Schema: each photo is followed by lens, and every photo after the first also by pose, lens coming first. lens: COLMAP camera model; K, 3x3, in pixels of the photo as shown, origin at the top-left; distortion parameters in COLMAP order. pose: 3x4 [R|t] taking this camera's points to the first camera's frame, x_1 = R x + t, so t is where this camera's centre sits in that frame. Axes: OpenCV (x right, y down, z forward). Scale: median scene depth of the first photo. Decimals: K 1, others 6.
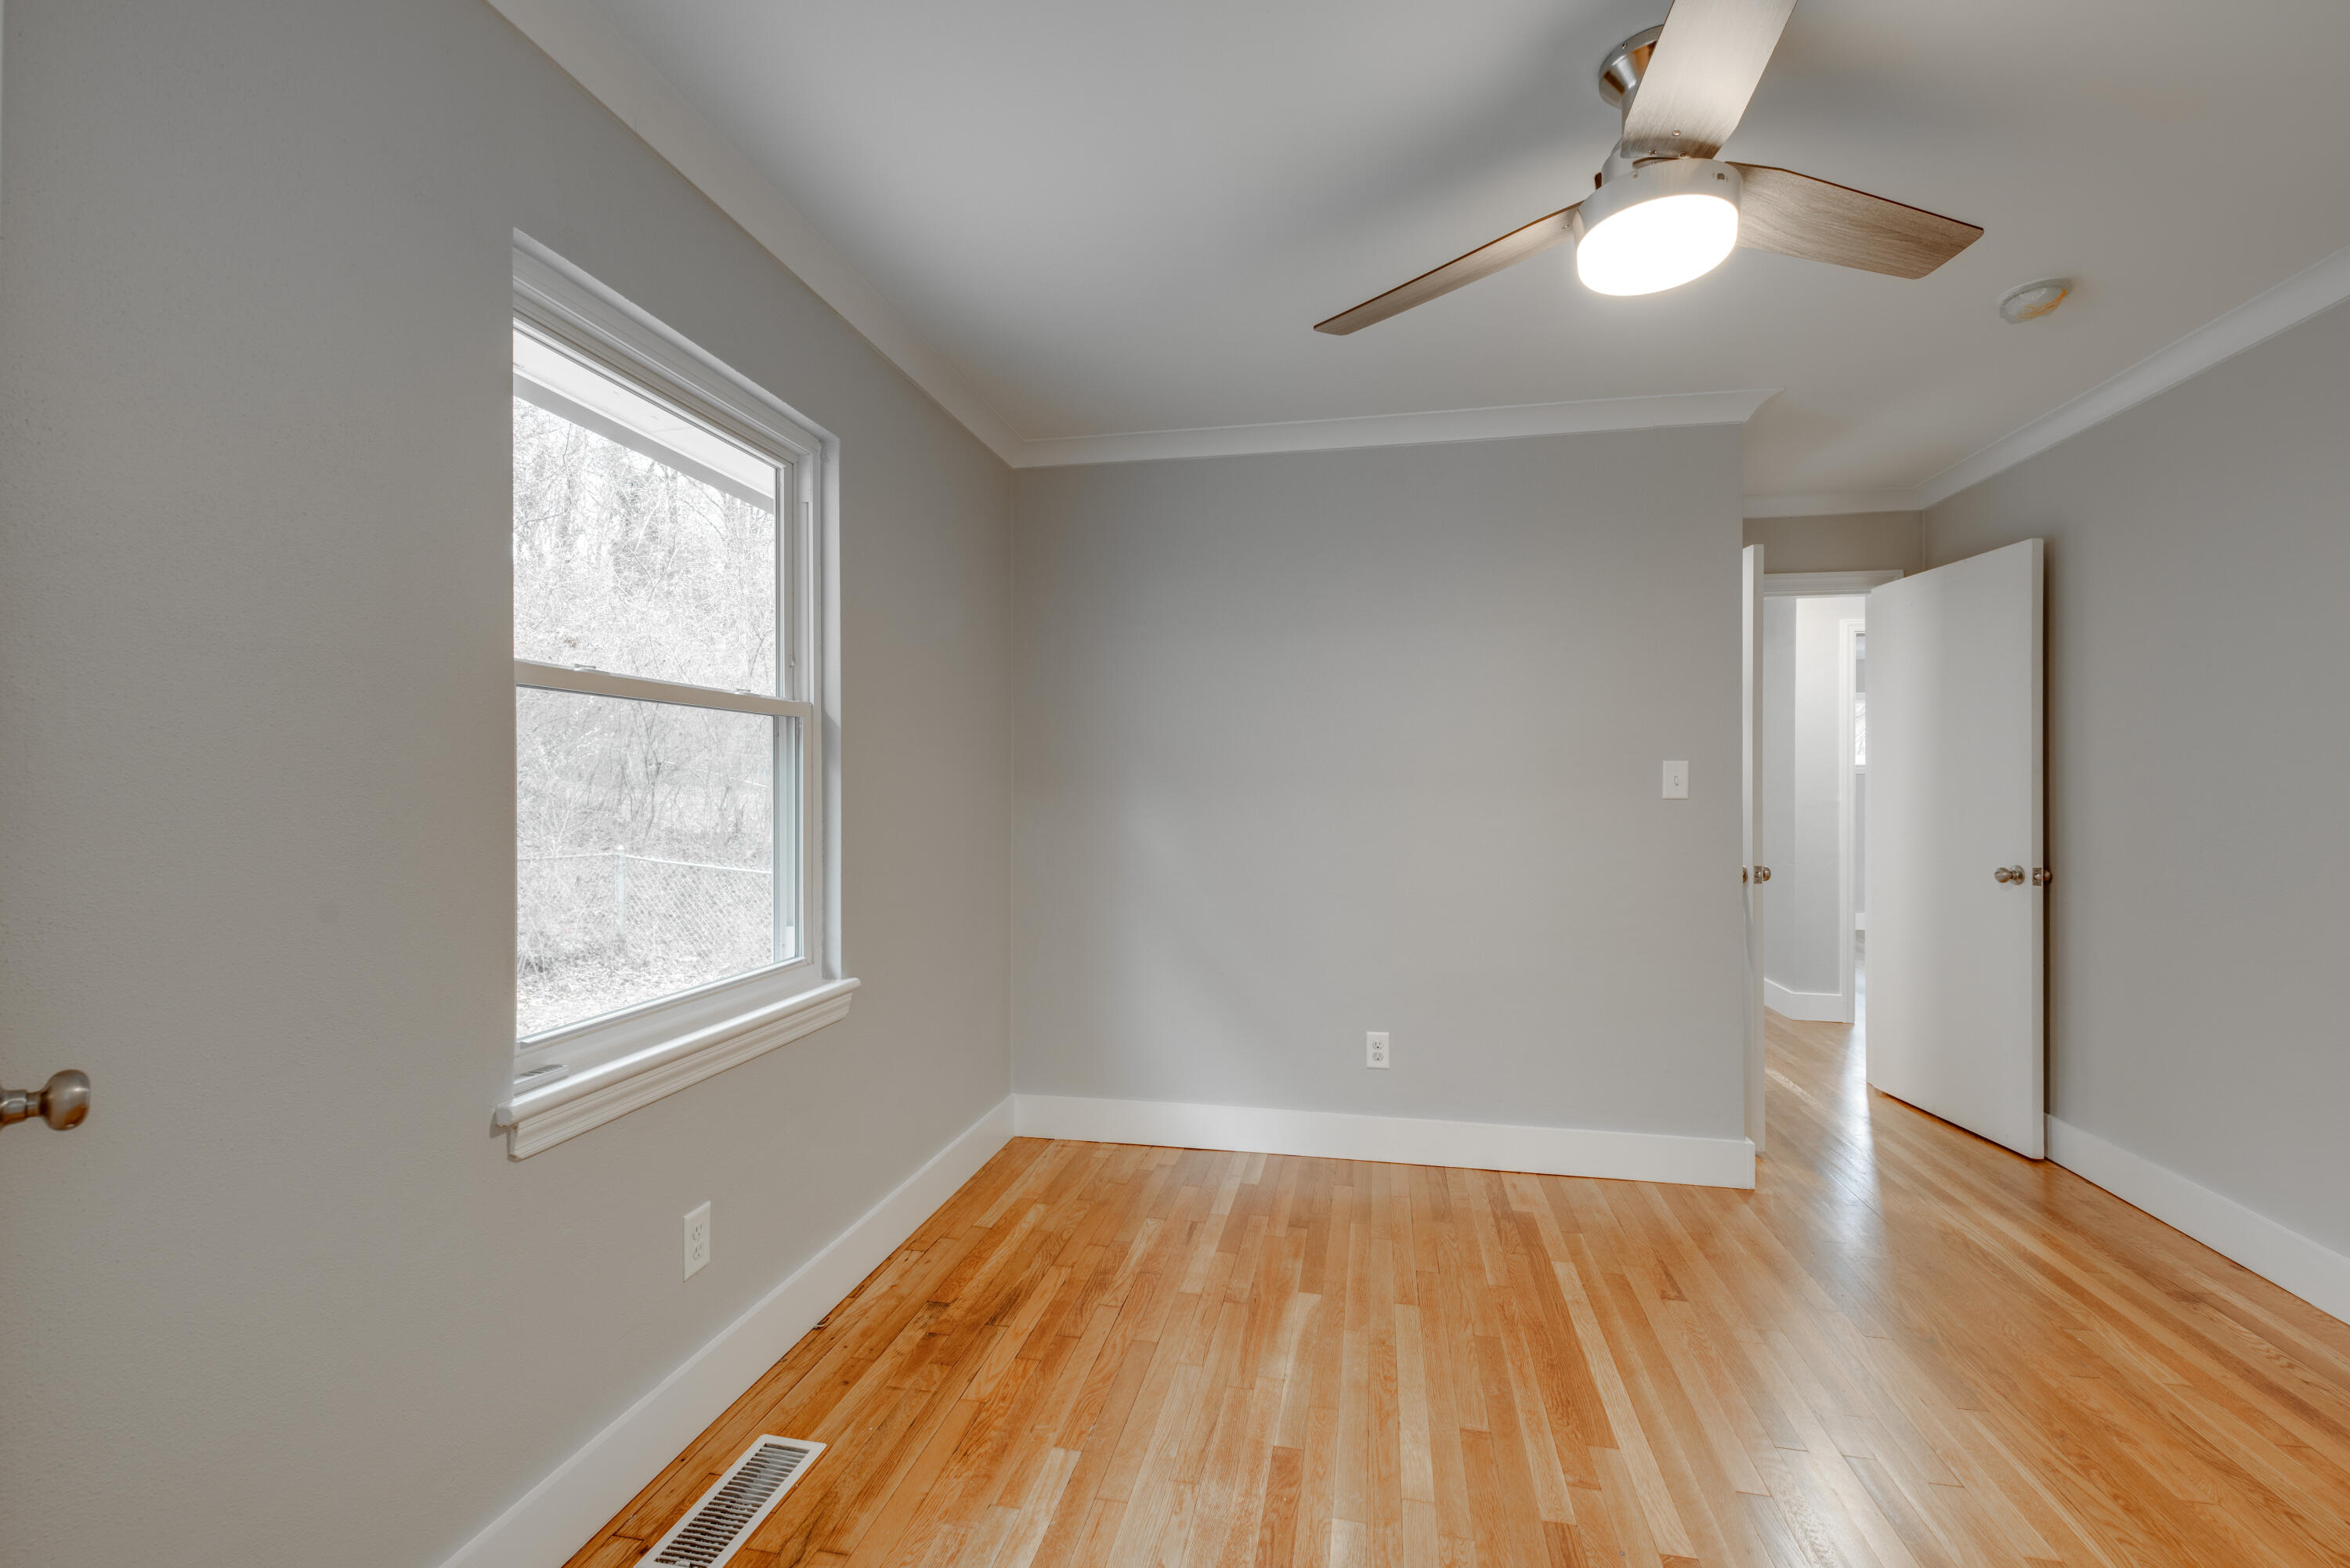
lens RADIAL K [[1003.2, 0, 1177.2], [0, 1003.2, 788.9], [0, 0, 1]] dist [0.002597, 0.000170]
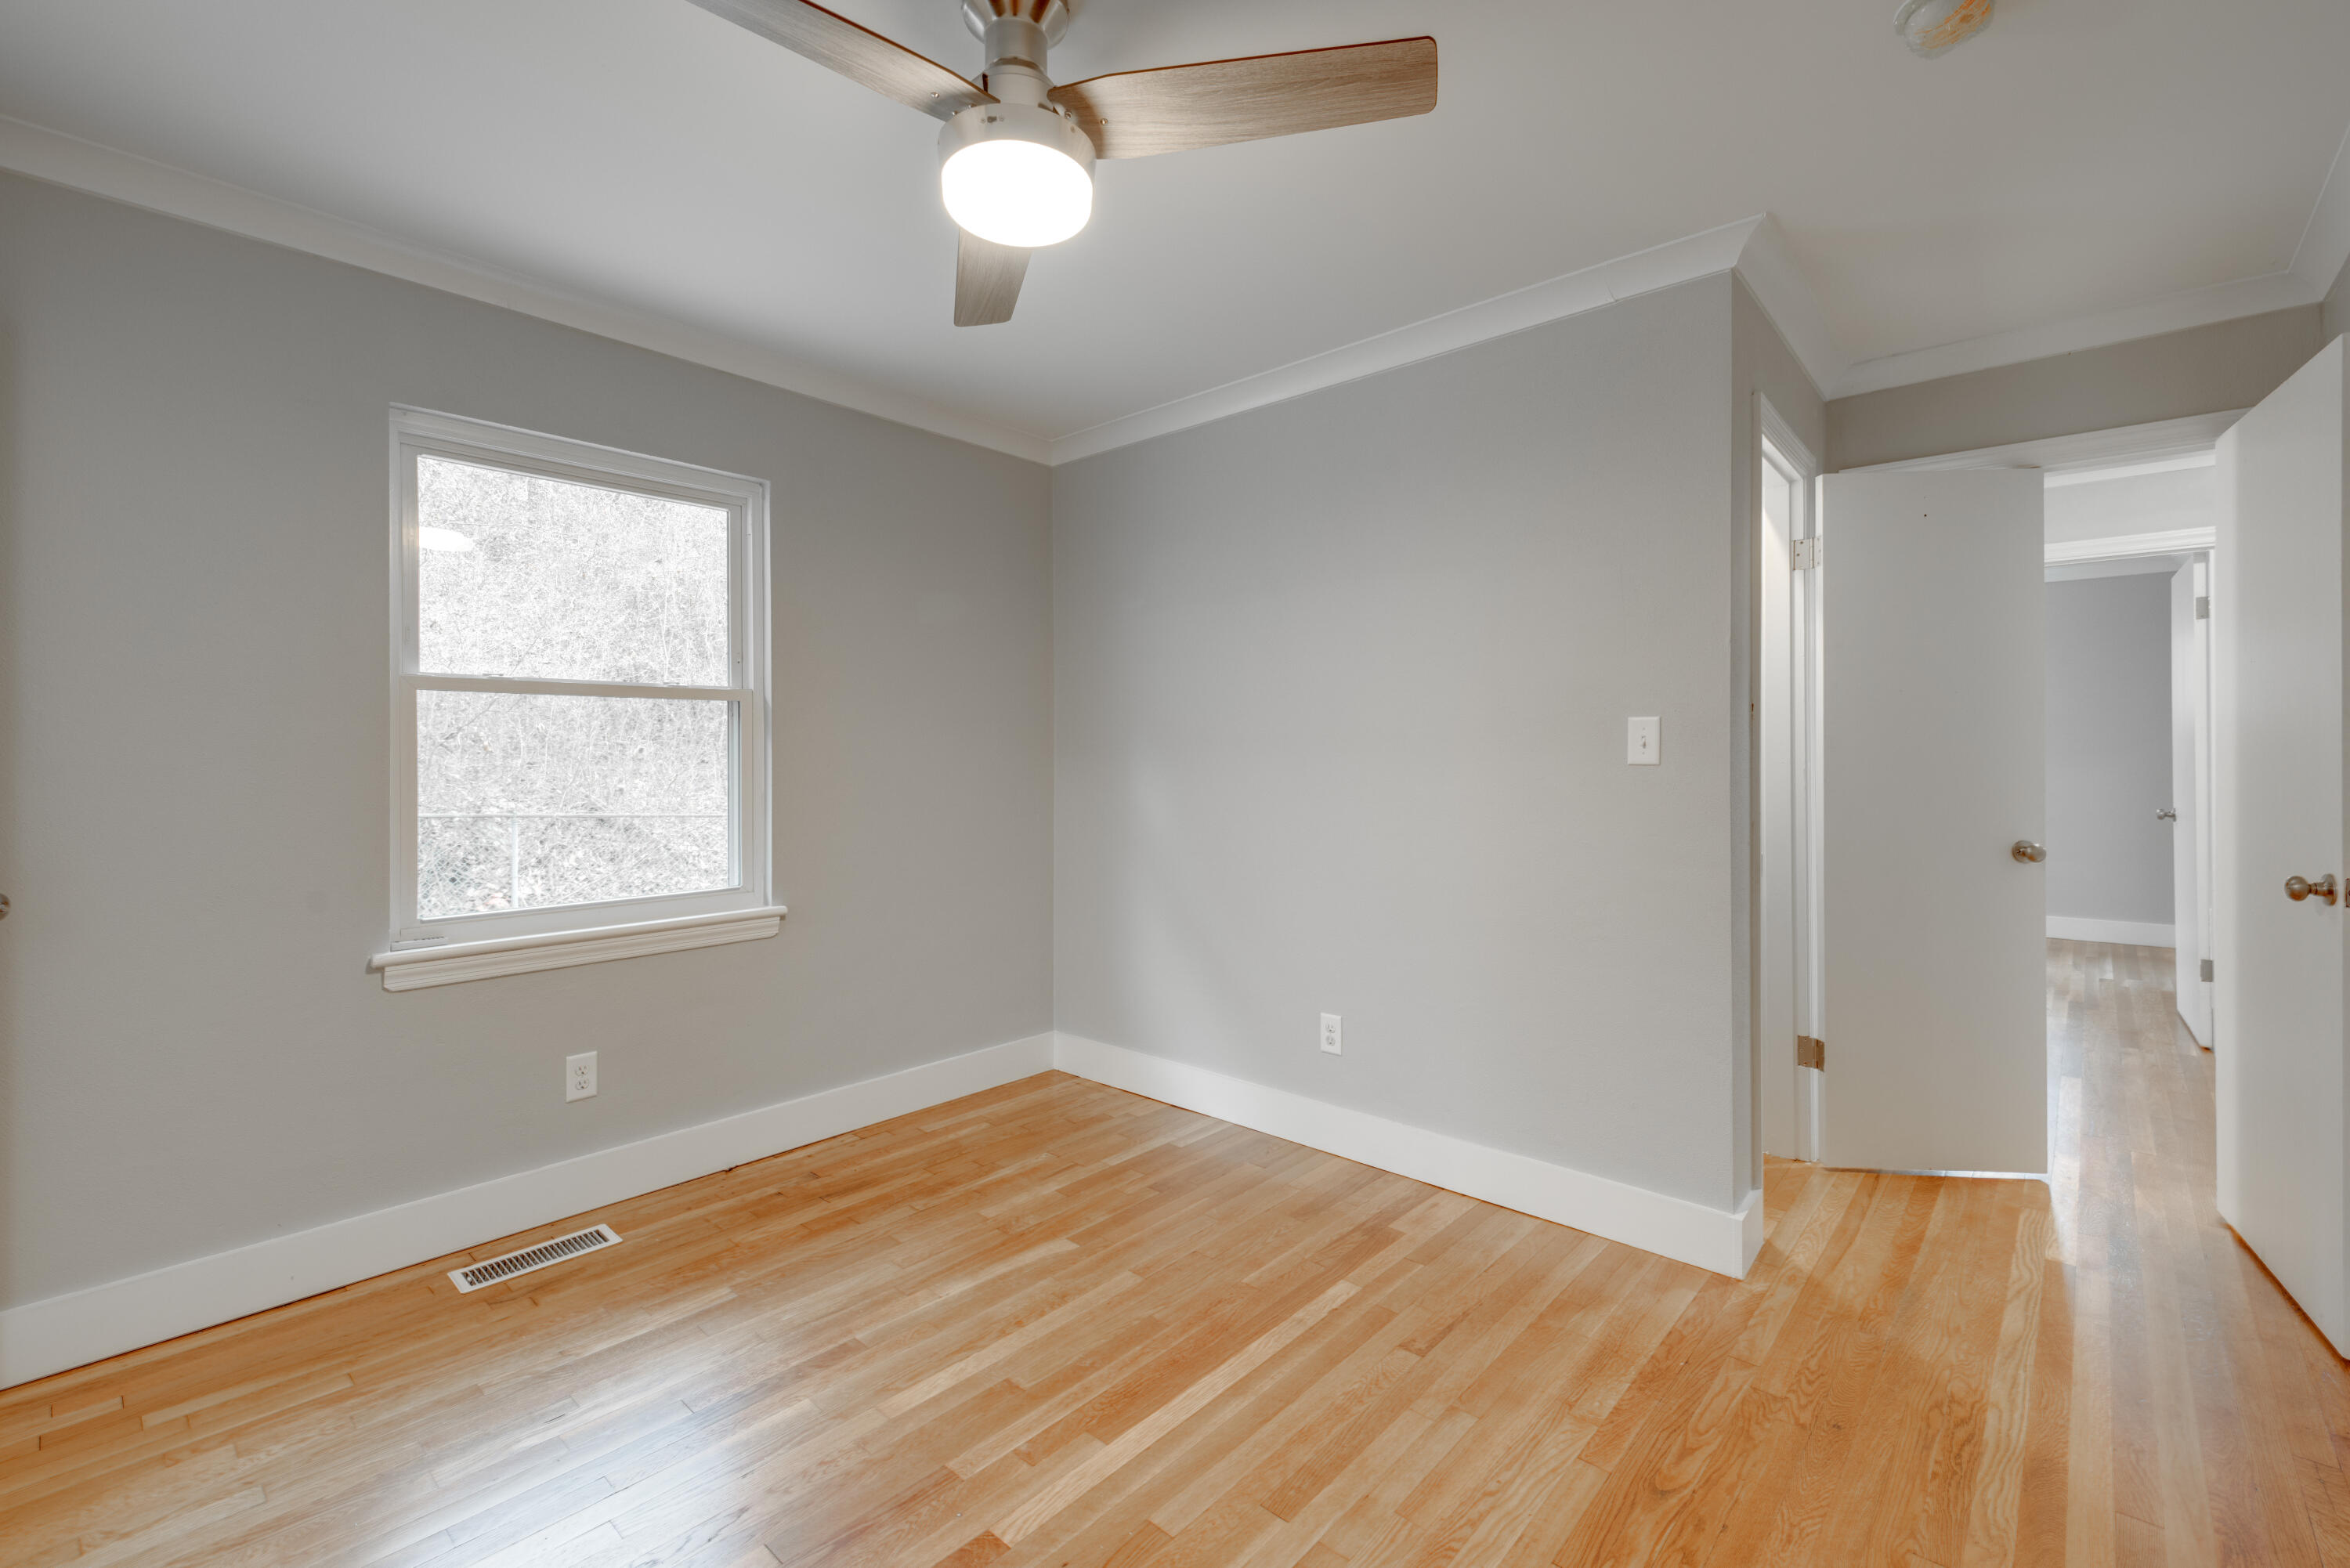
lens RADIAL K [[1008.7, 0, 1185.1], [0, 1008.7, 770.2], [0, 0, 1]] dist [0.002386, -0.000425]
pose [[0.860924, 0.002622, -0.508728, 0.751084], [0.003365, 0.999935, 0.010848, 0.005832], [0.508723, -0.011052, 0.860859, 0.168255]]
